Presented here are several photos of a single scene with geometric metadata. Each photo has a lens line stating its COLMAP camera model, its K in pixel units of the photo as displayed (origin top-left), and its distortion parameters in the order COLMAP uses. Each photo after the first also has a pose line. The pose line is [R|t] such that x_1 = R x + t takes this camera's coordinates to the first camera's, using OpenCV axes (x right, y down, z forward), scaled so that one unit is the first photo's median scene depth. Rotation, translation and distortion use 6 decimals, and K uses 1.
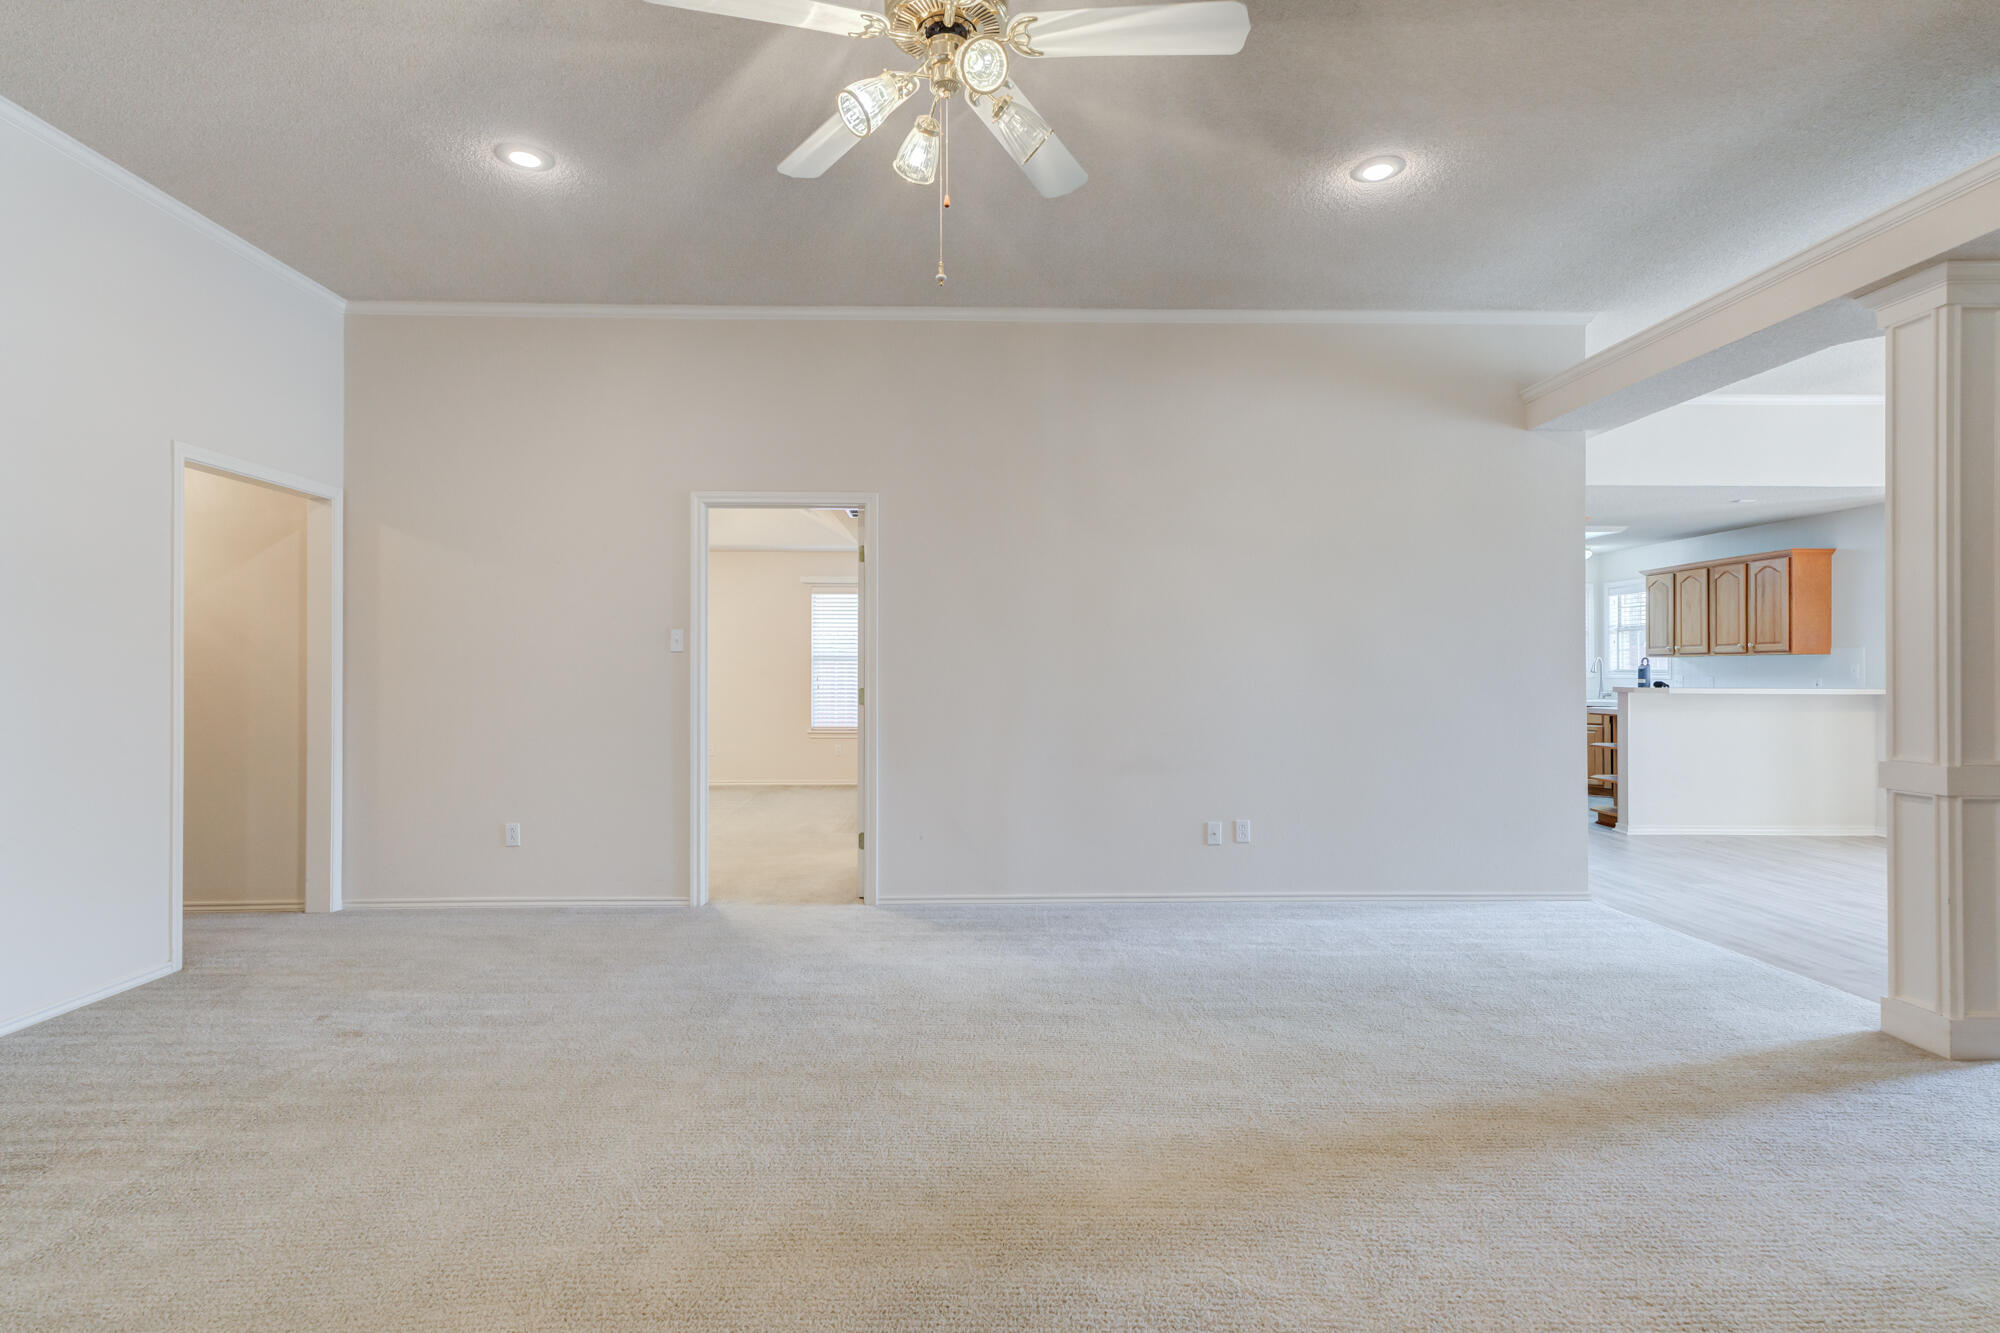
lens RADIAL K [[1010.3, 0, 994.3], [0, 1010.3, 666.7], [0, 0, 1]] dist [0.006525, 0.011774]
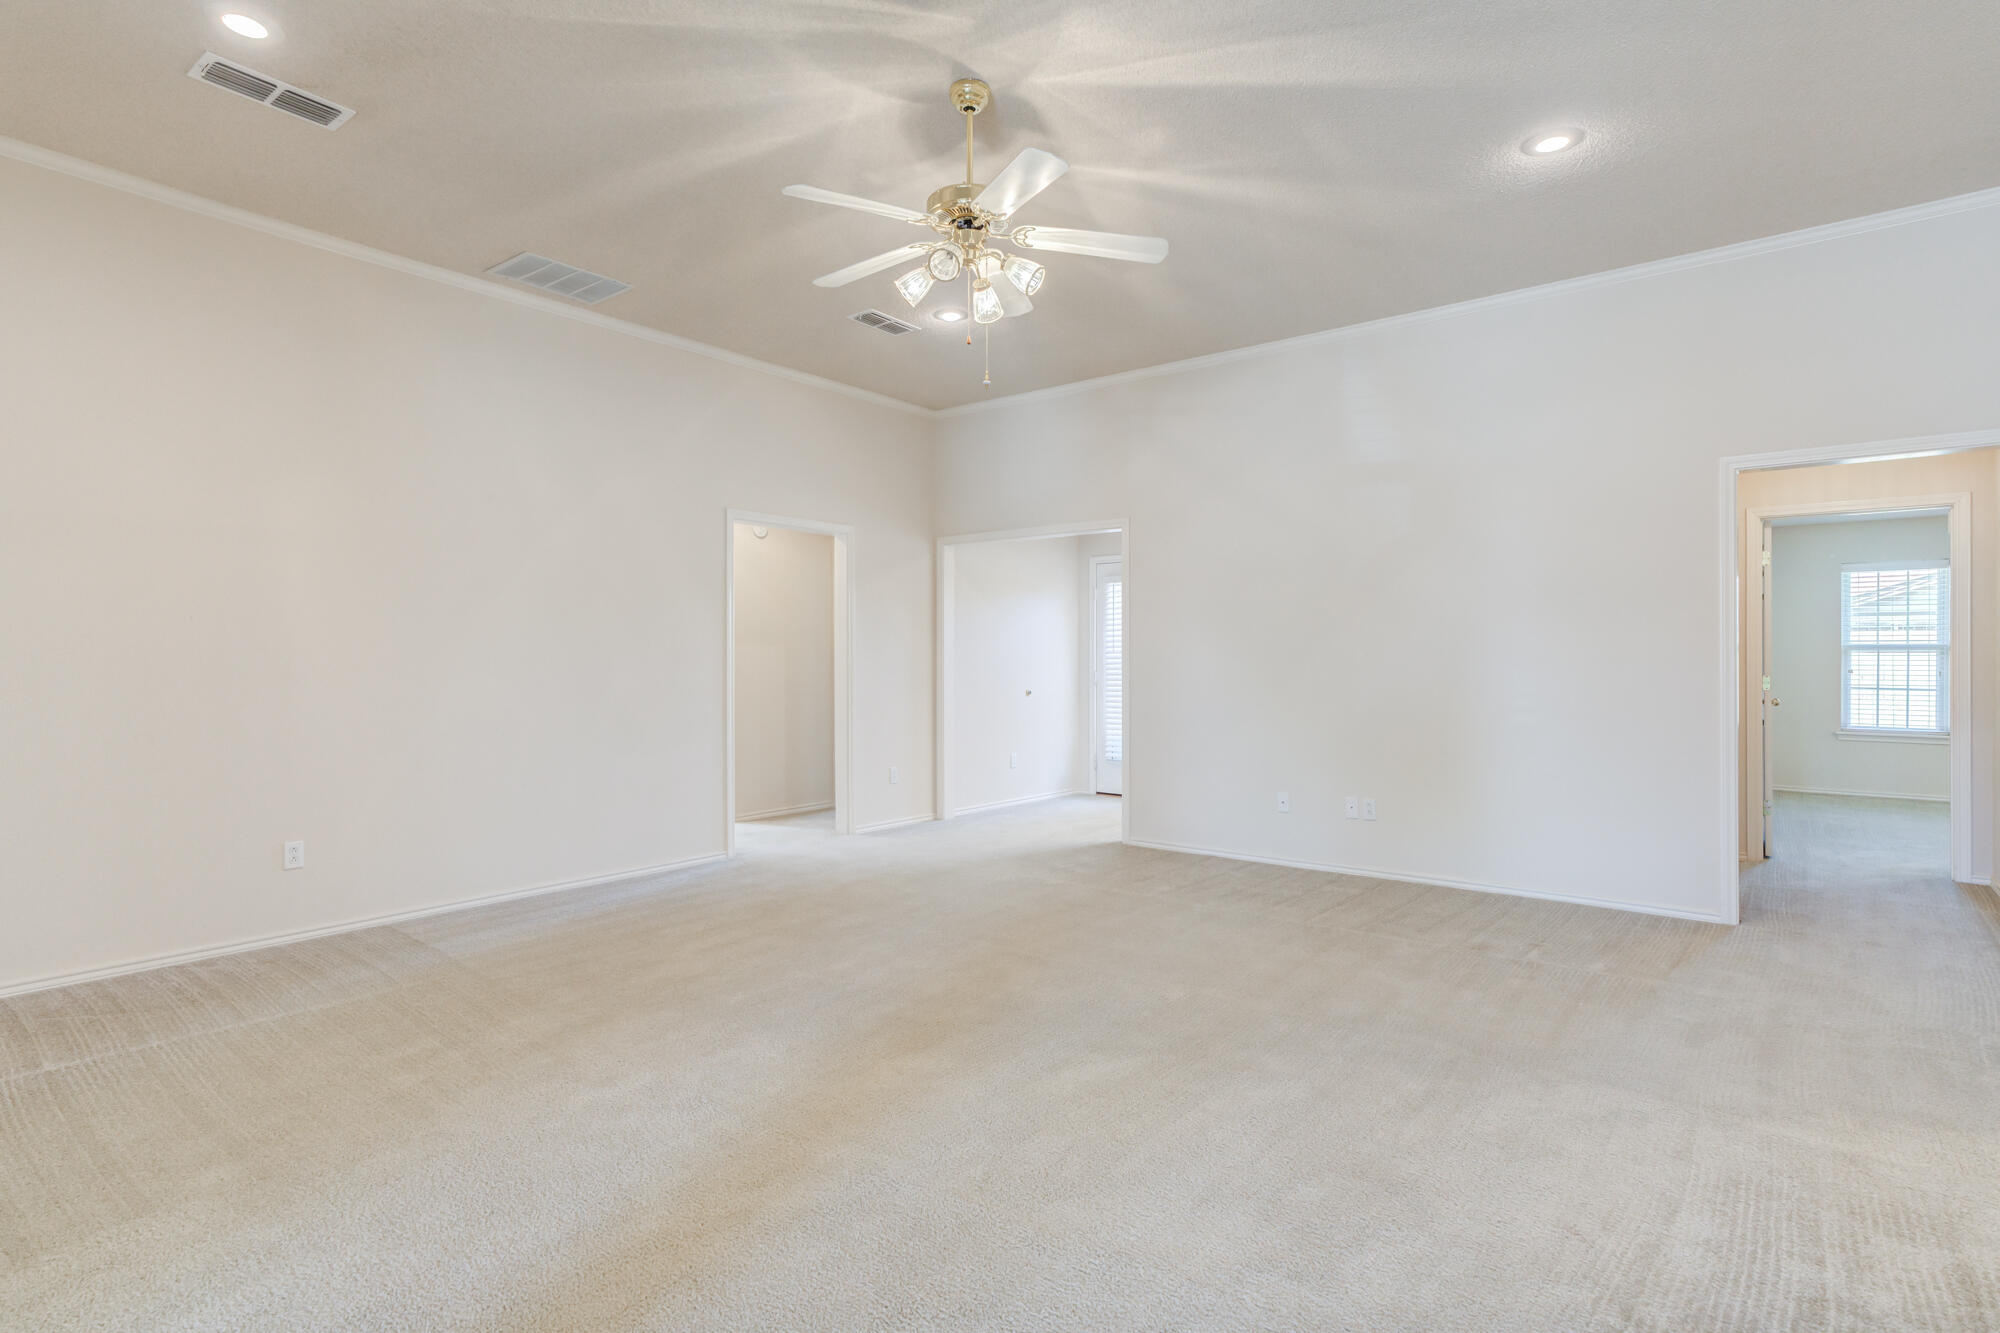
lens RADIAL K [[1010.3, 0, 996.3], [0, 1010.3, 658.8], [0, 0, 1]] dist [0.006525, 0.011774]
pose [[-0.645951, 0.002370, -0.763375, 0.479160], [0.004433, 0.999990, -0.000646, -0.000070], [0.763366, -0.003802, -0.645955, 0.897279]]
